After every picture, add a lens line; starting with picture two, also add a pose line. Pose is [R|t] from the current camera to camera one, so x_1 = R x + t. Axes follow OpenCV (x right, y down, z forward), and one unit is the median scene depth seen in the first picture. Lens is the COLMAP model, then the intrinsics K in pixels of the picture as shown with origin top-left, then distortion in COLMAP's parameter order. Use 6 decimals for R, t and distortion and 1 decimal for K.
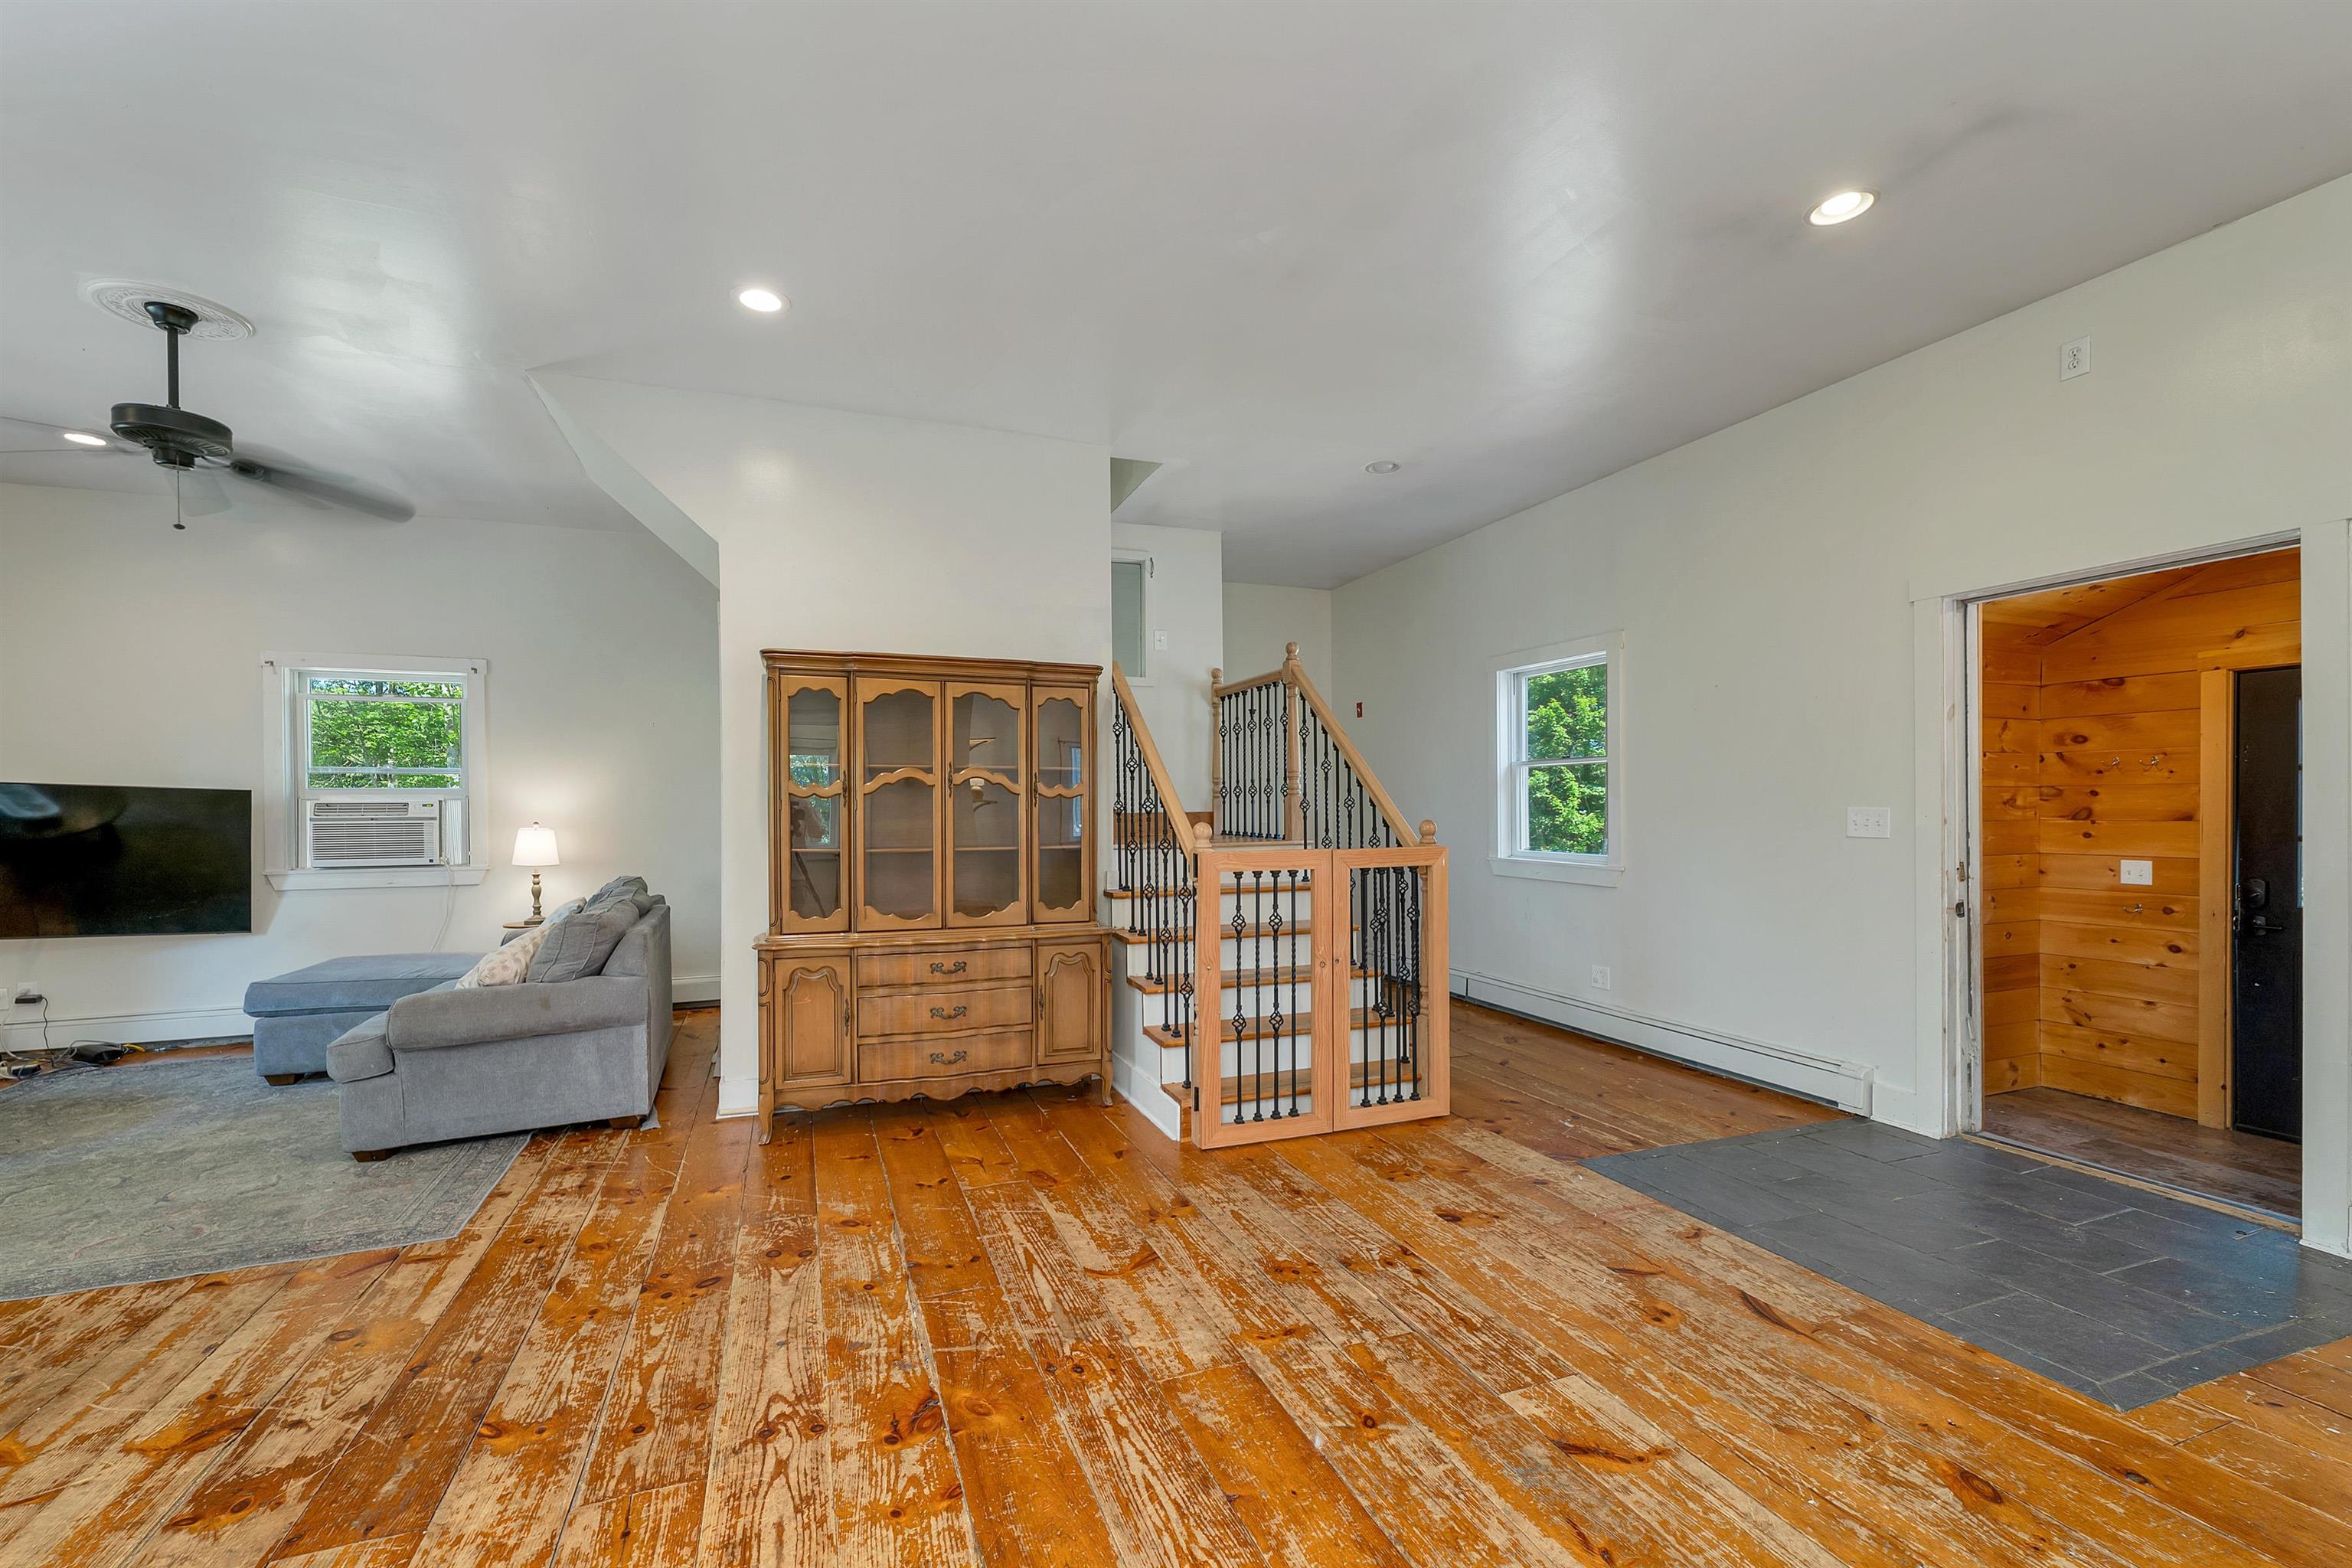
lens RADIAL K [[978.6, 0, 1168.0], [0, 978.6, 816.6], [0, 0, 1]] dist [0.002685, -0.000170]
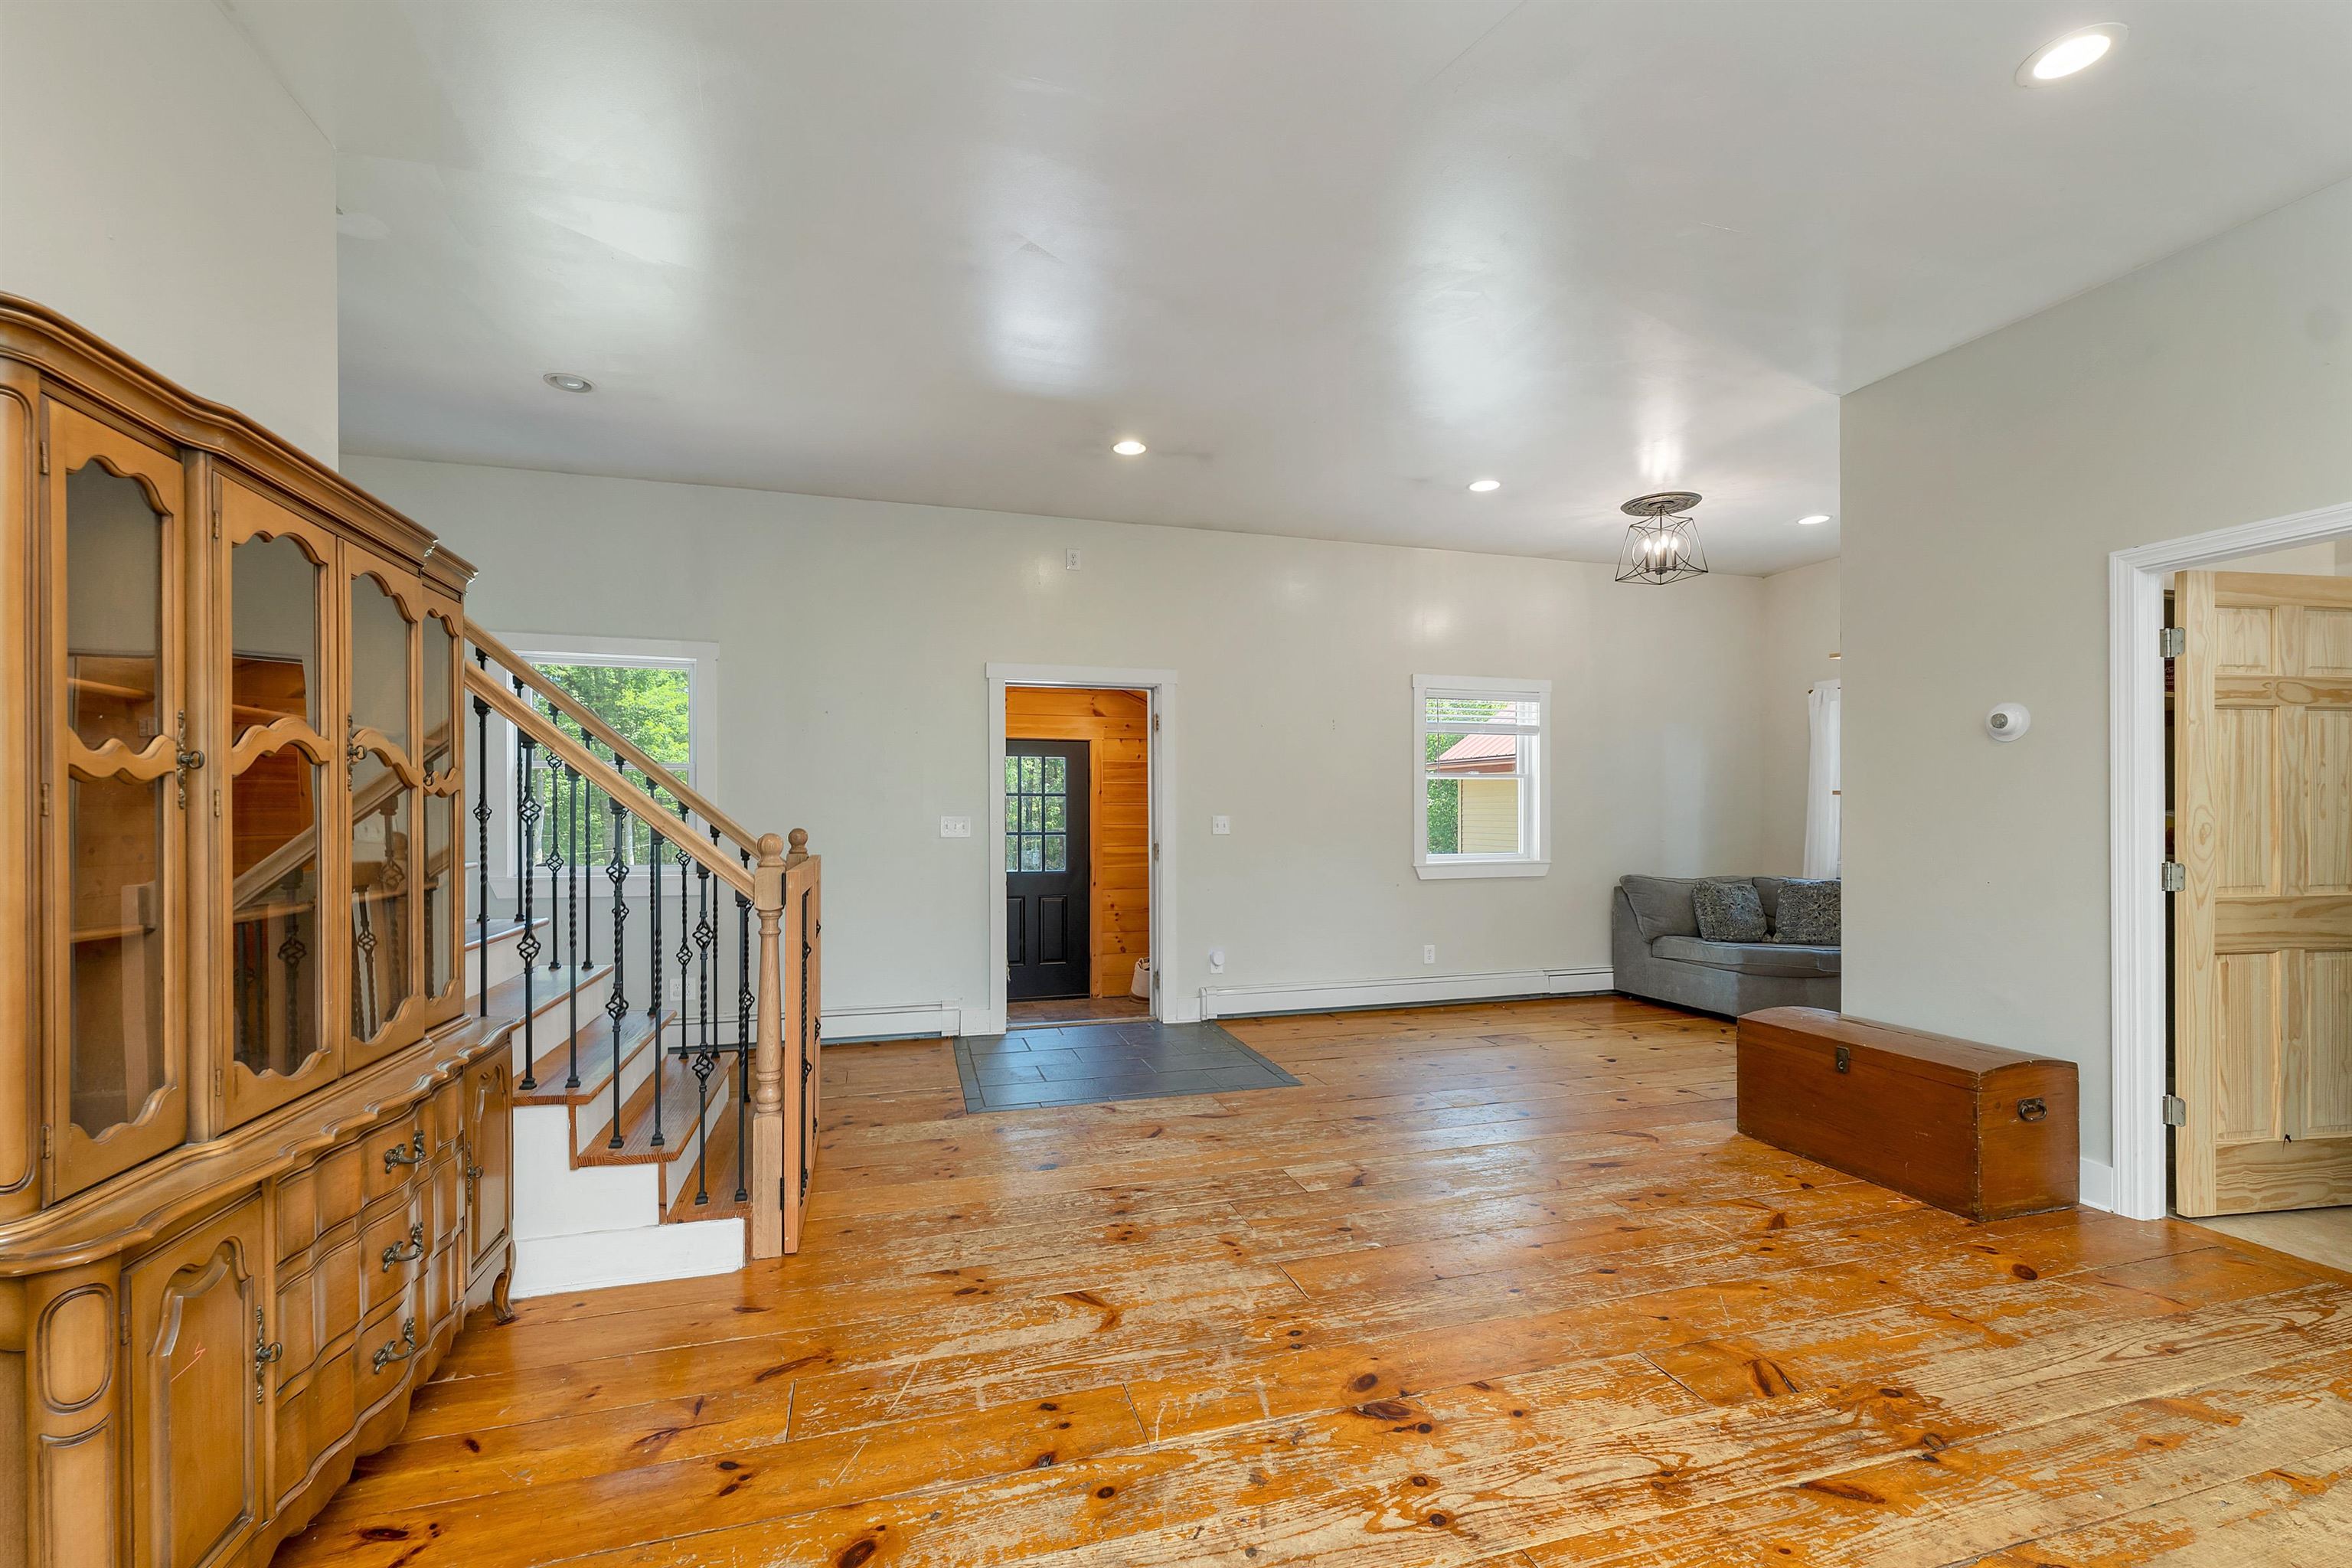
lens RADIAL K [[979.5, 0, 1166.4], [0, 979.5, 808.3], [0, 0, 1]] dist [0.002012, -0.000208]
pose [[0.075815, 0.008730, 0.997084, -0.732419], [0.010831, 0.999895, -0.009578, -0.002524], [-0.997063, 0.011526, 0.075713, 0.652182]]
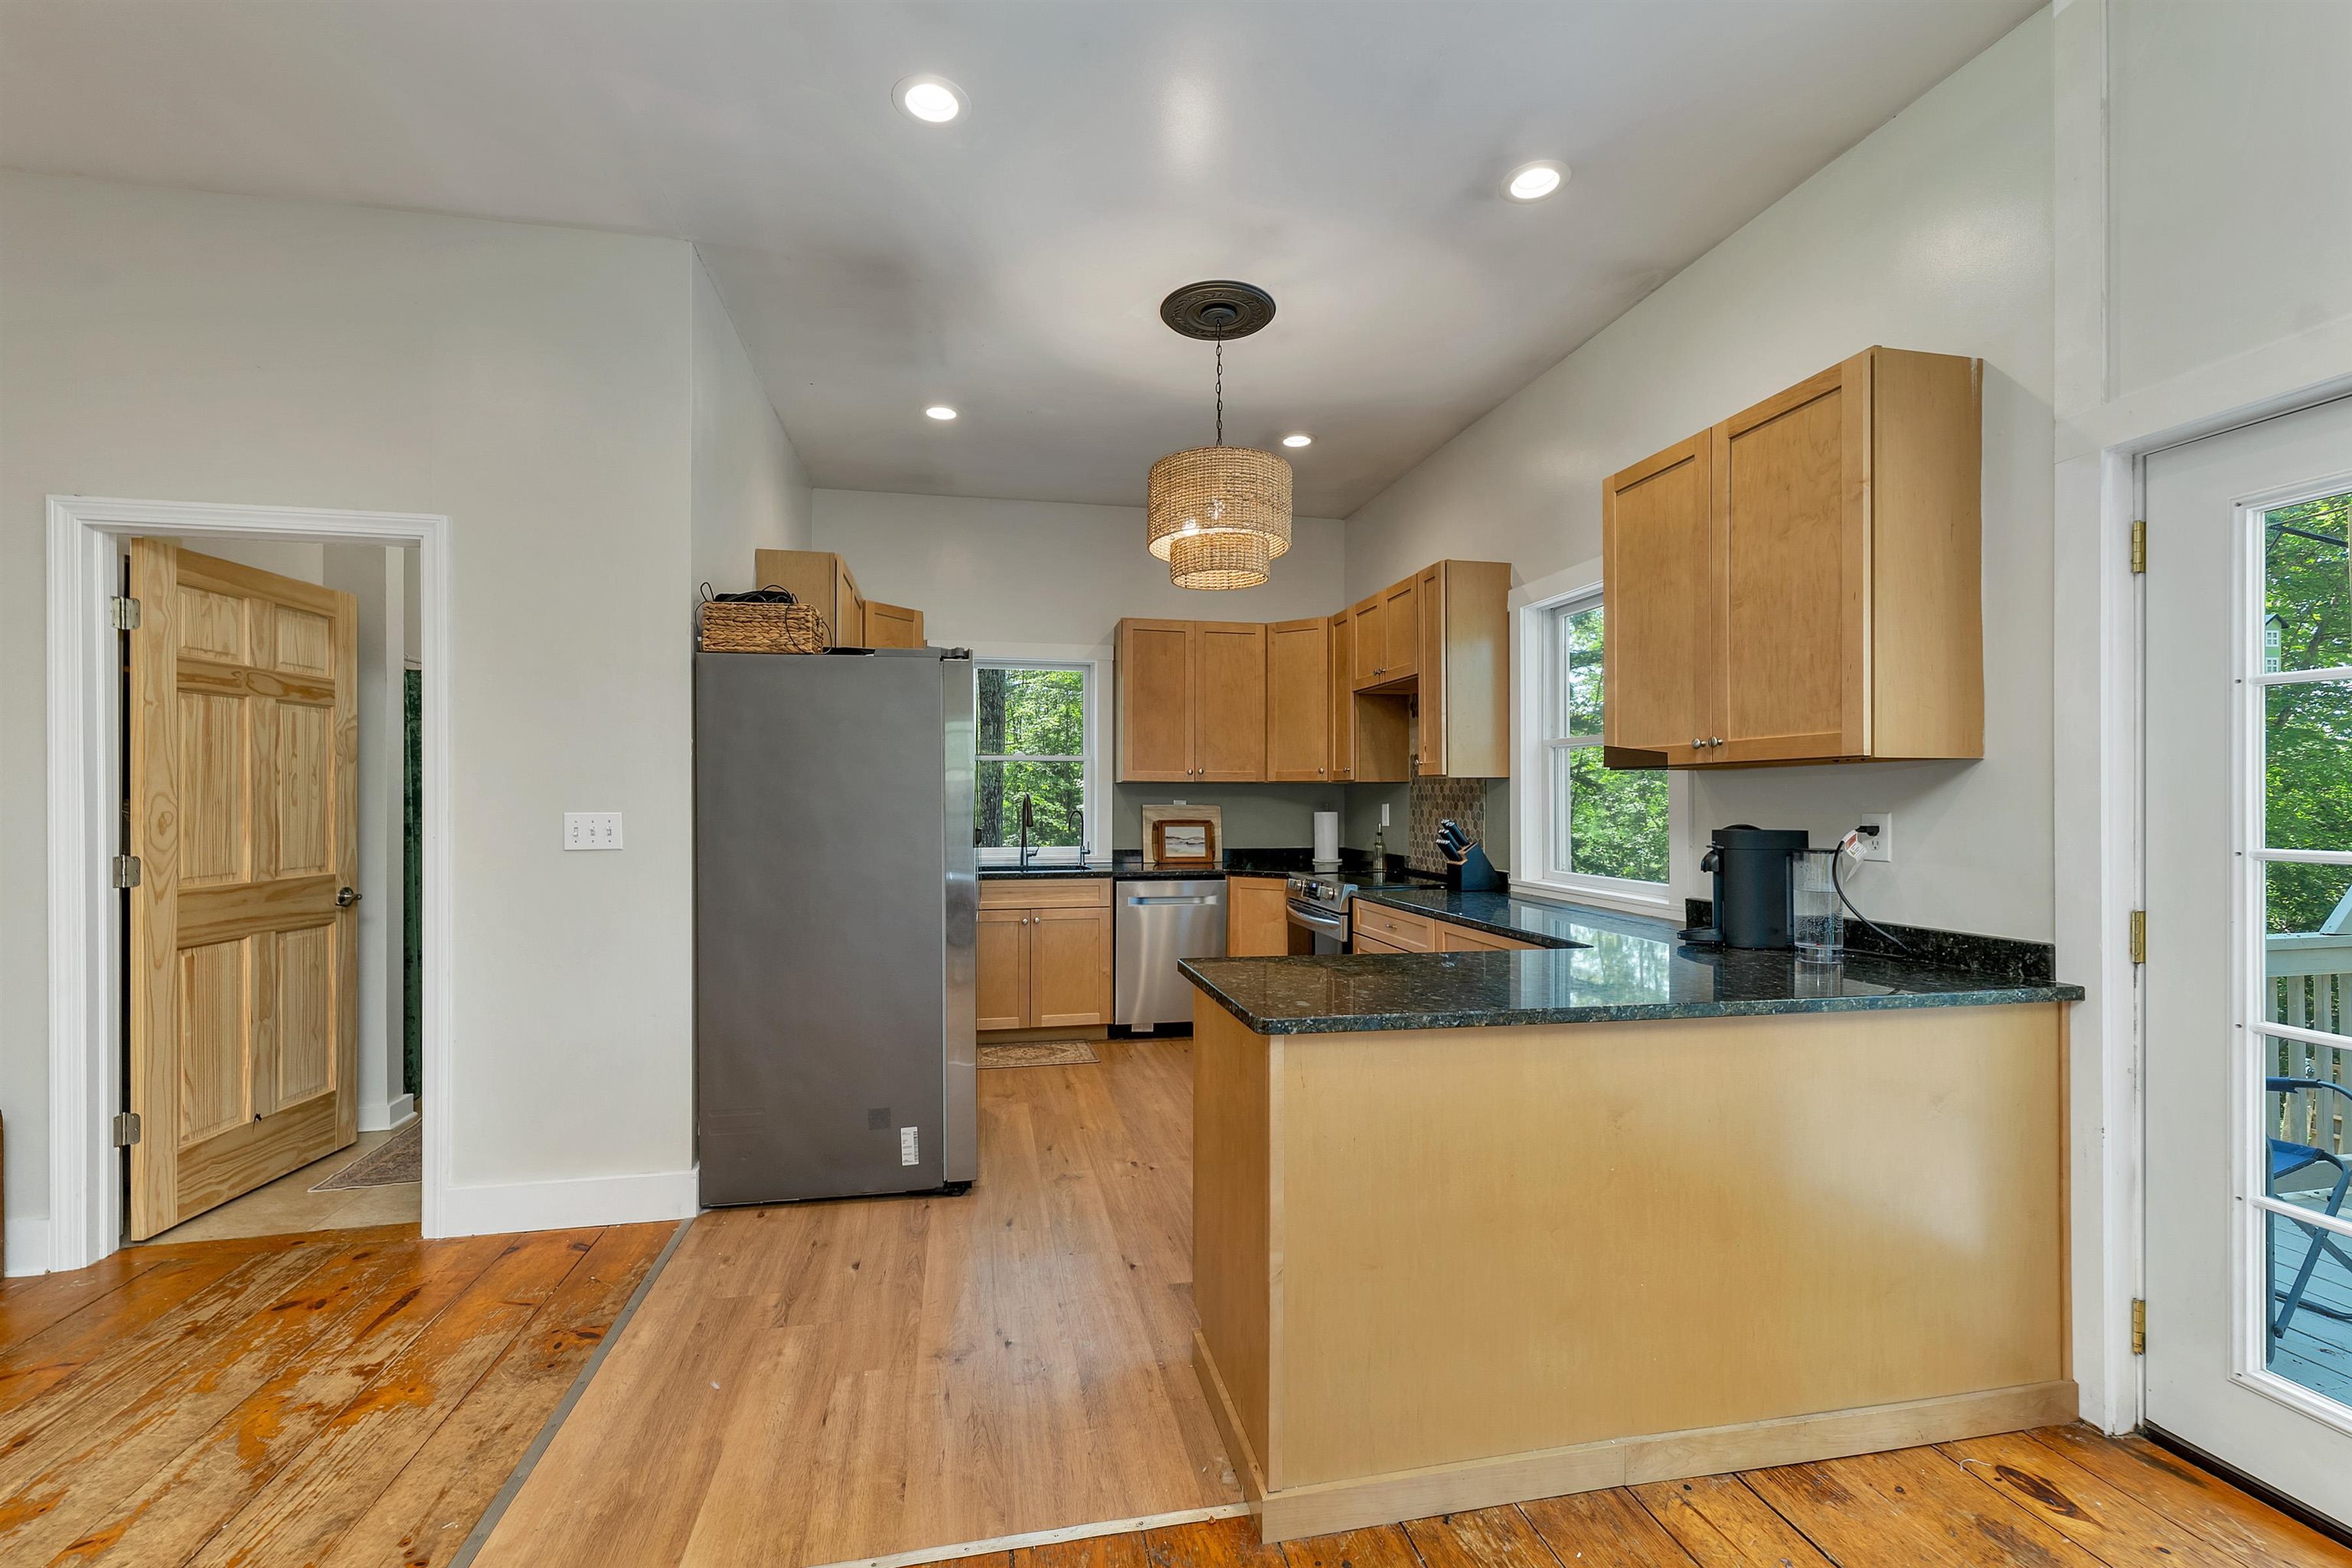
lens RADIAL K [[973.8, 0, 1166.0], [0, 973.8, 799.5], [0, 0, 1]] dist [0.003432, -0.000052]
pose [[-0.987009, 0.007094, 0.160509, -0.747659], [0.009029, 0.999895, 0.011328, 0.000230], [-0.160411, 0.012630, -0.986969, 0.471418]]
